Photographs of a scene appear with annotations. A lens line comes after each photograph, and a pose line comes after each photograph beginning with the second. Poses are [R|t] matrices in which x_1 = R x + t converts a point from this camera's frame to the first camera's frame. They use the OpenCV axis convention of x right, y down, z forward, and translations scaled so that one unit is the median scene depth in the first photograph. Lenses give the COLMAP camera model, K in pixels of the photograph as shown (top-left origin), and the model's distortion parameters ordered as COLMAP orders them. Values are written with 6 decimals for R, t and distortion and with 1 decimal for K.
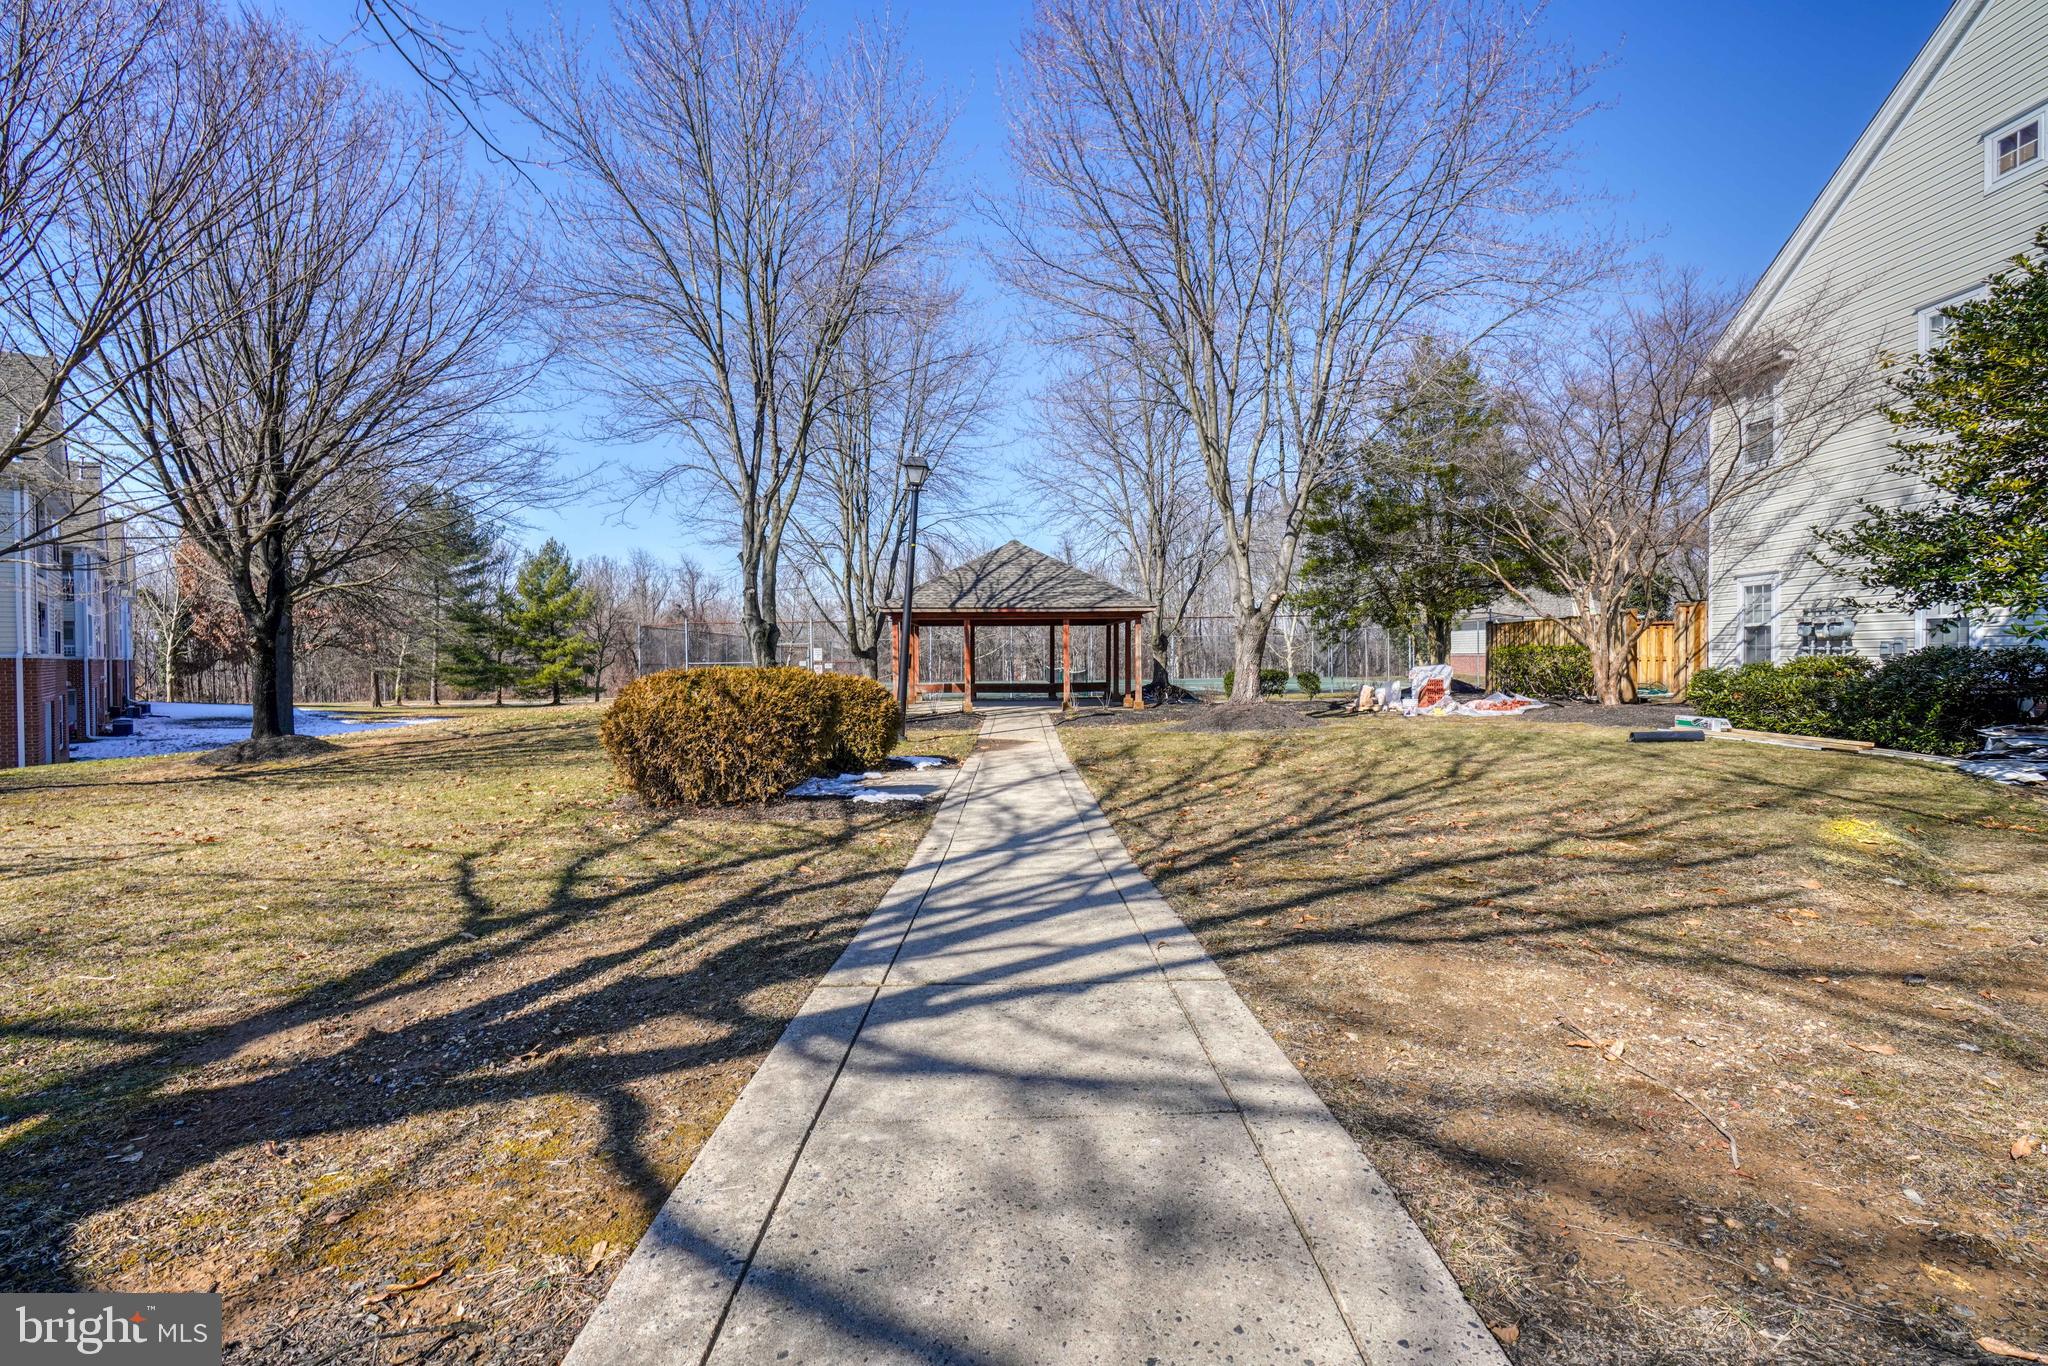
lens RADIAL K [[916.5, 0, 997.9], [0, 916.5, 657.0], [0, 0, 1]] dist [-0.019586, 0.007917]
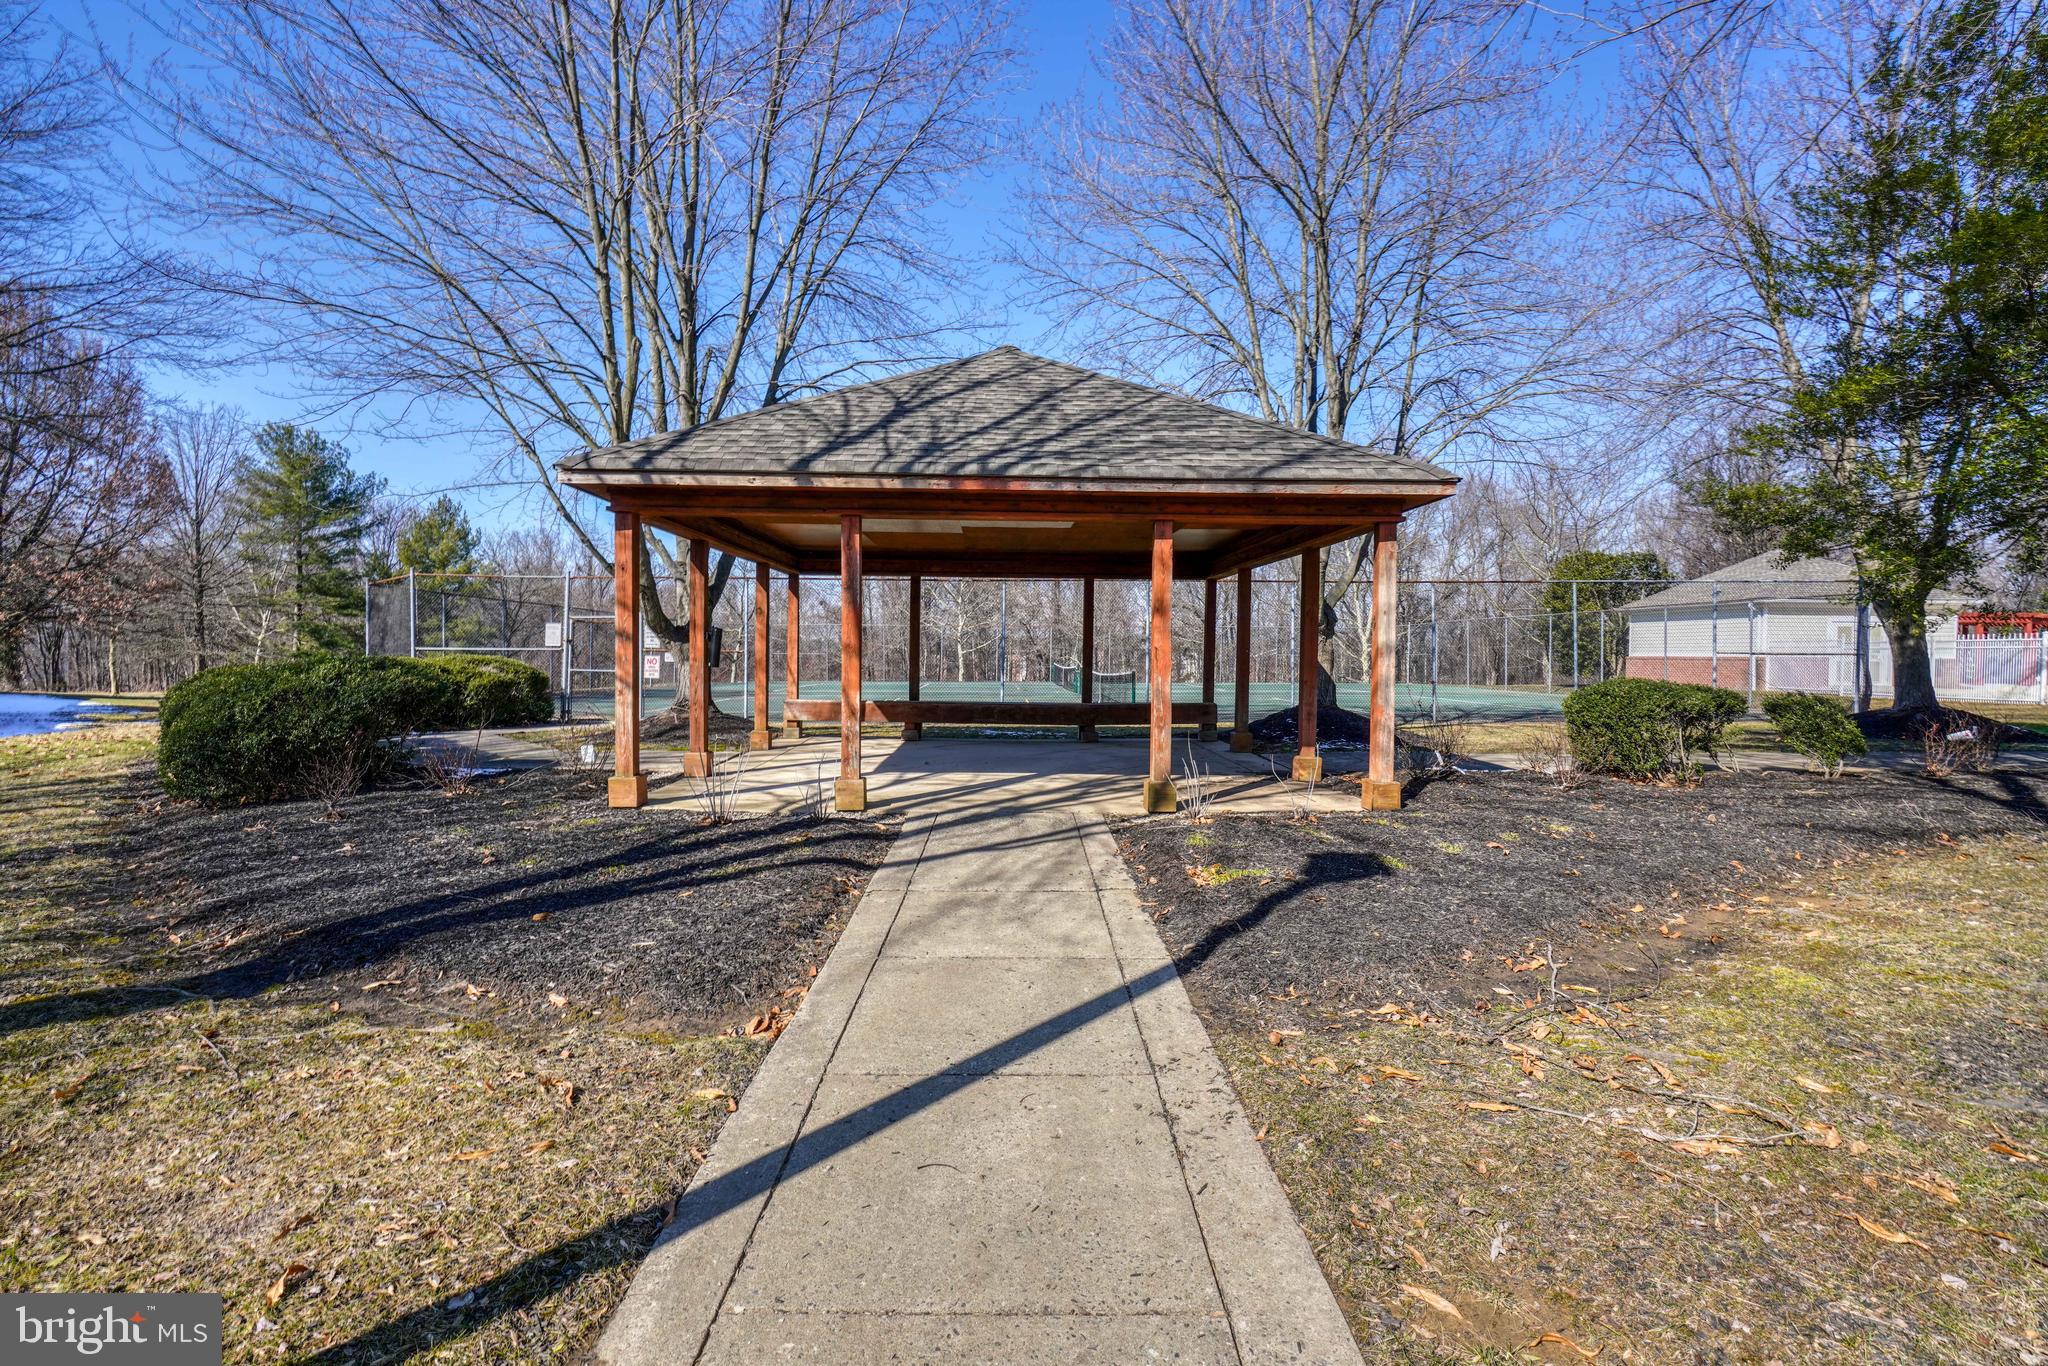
lens RADIAL K [[916.5, 0, 997.9], [0, 916.5, 657.0], [0, 0, 1]] dist [-0.019586, 0.007917]
pose [[0.999898, 0.014062, -0.002546, 0.015897], [-0.014046, 0.999881, 0.006417, 0.004040], [0.002636, -0.006381, 0.999976, 0.608364]]
